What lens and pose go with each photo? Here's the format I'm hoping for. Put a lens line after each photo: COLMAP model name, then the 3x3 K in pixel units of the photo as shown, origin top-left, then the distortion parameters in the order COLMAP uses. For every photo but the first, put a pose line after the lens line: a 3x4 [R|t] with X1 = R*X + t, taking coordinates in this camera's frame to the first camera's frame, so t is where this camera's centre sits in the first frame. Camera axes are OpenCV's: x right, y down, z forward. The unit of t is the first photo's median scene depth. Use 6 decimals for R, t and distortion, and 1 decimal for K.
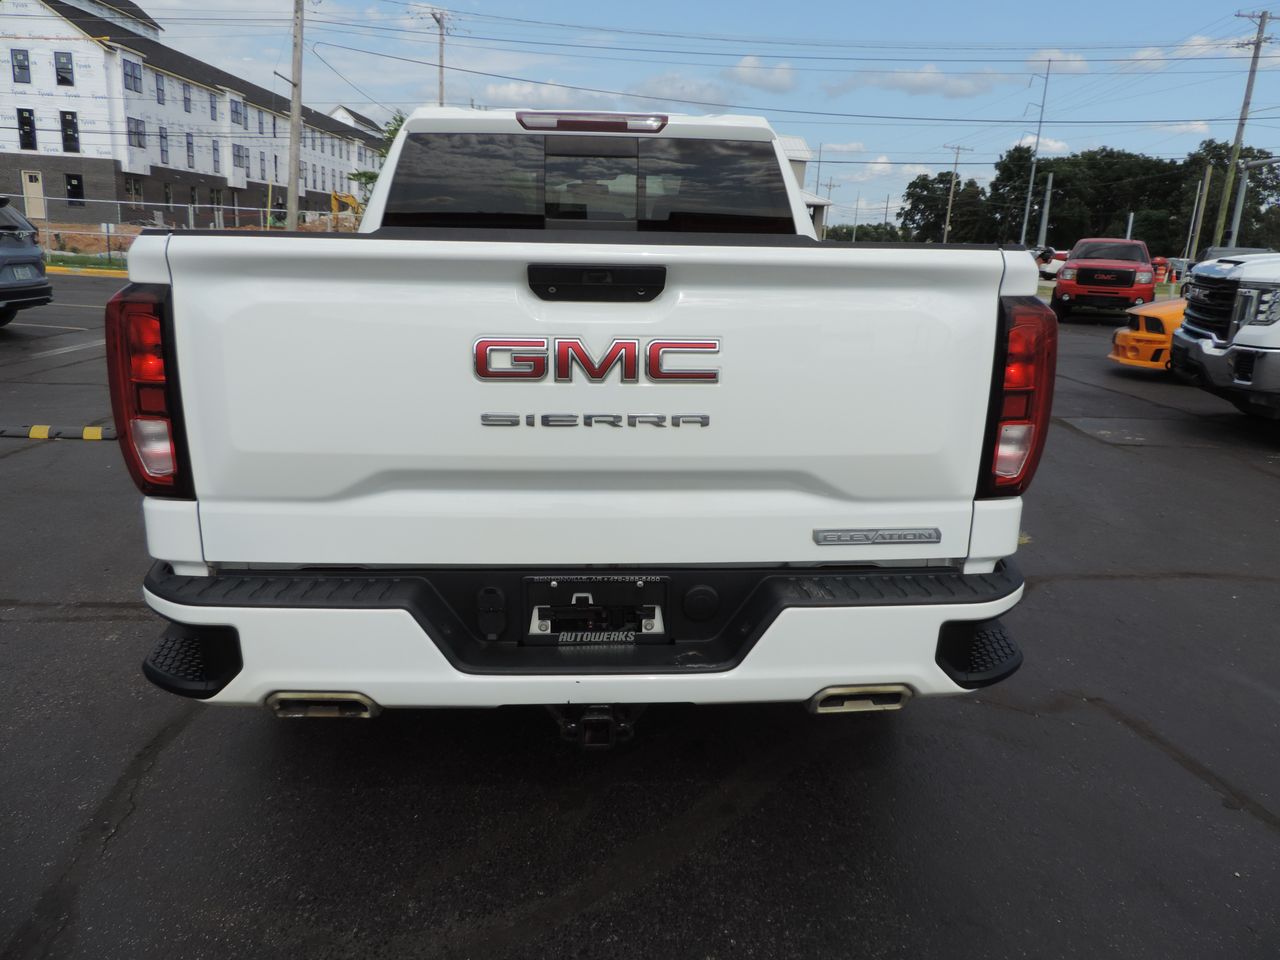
lens RADIAL K [[922.0, 0, 640.8], [0, 922.0, 484.5], [0, 0, 1]] dist [-0.009309, -0.001228]
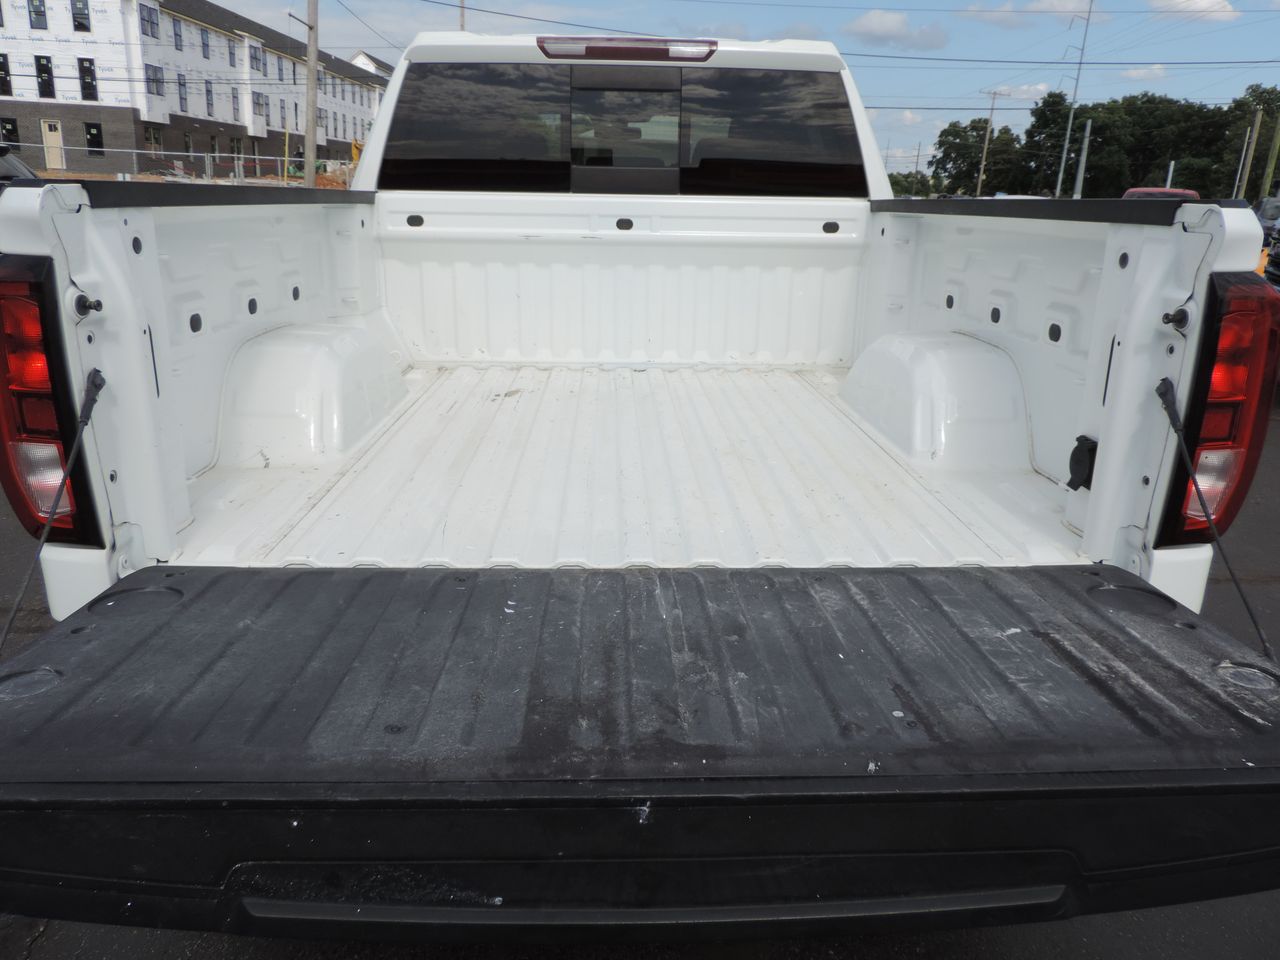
lens RADIAL K [[903.9, 0, 641.1], [0, 903.9, 475.8], [0, 0, 1]] dist [-0.009336, -0.004003]
pose [[0.999719, 0.006220, -0.022860, -0.026992], [-0.005123, 0.998848, 0.047716, -0.061159], [0.023131, -0.047585, 0.998599, 0.225428]]
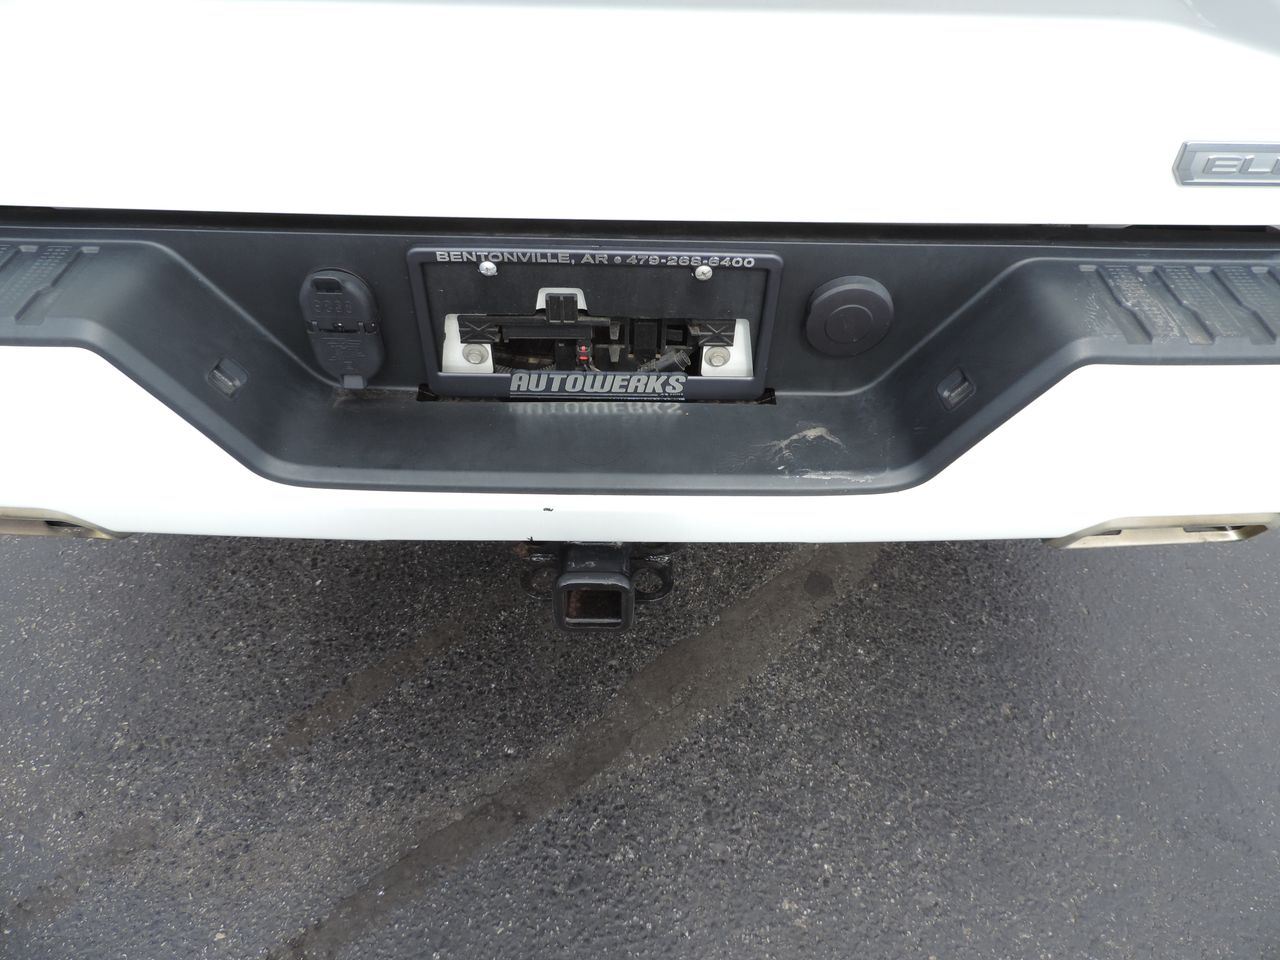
lens RADIAL K [[922.0, 0, 640.8], [0, 922.0, 484.5], [0, 0, 1]] dist [-0.009309, -0.001228]
pose [[0.998834, 0.038771, -0.028773, -0.010478], [-0.020224, 0.877121, 0.479844, -0.001757], [0.043842, -0.478702, 0.876882, 0.491060]]
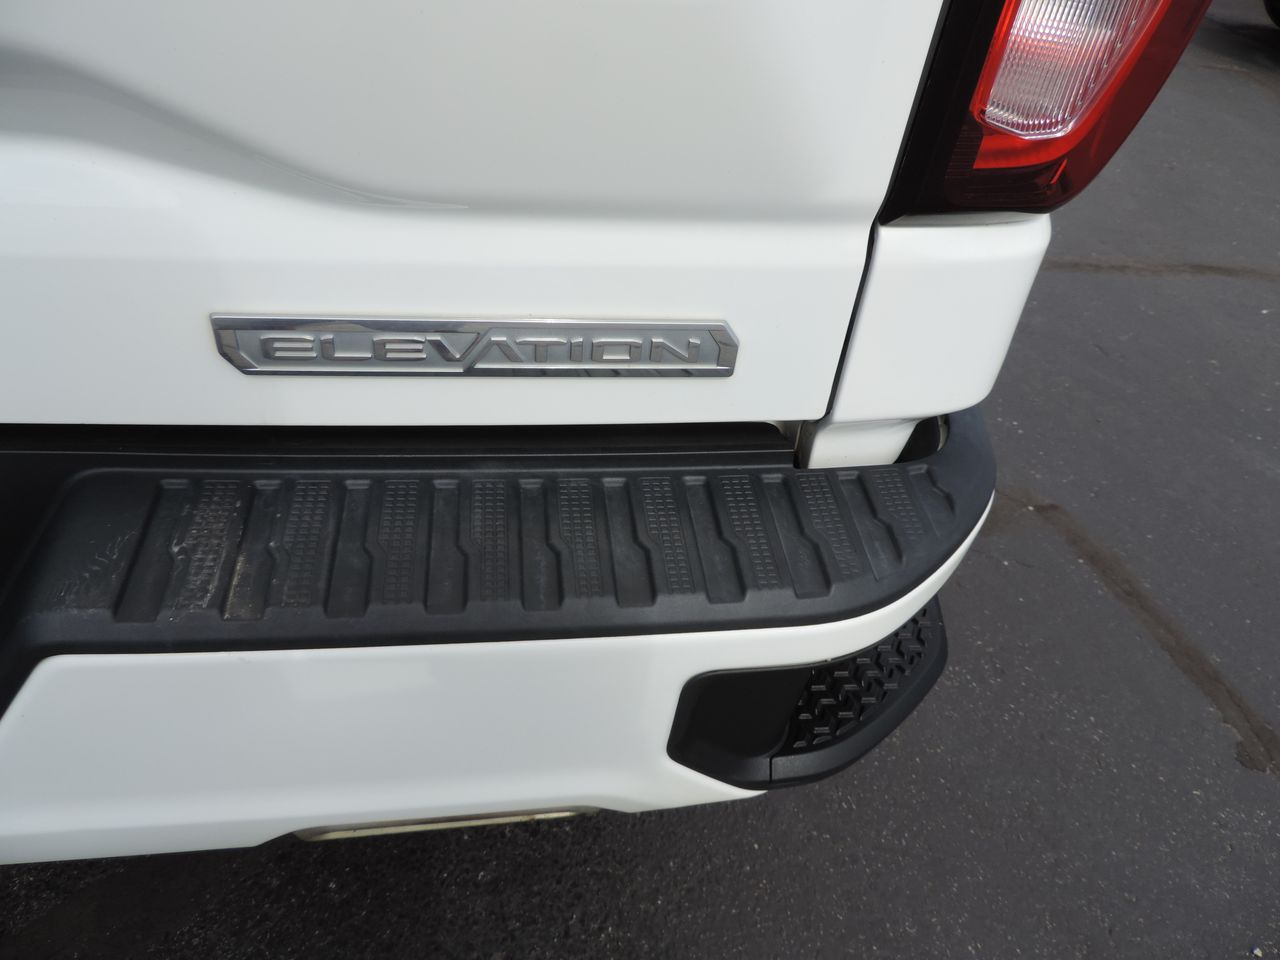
lens RADIAL K [[928.3, 0, 635.6], [0, 928.3, 481.5], [0, 0, 1]] dist [-0.004921, 0.001511]
pose [[0.996167, 0.036316, 0.079577, 0.227924], [-0.065315, 0.913949, 0.400539, -0.013336], [-0.058183, -0.404201, 0.912818, 0.609420]]
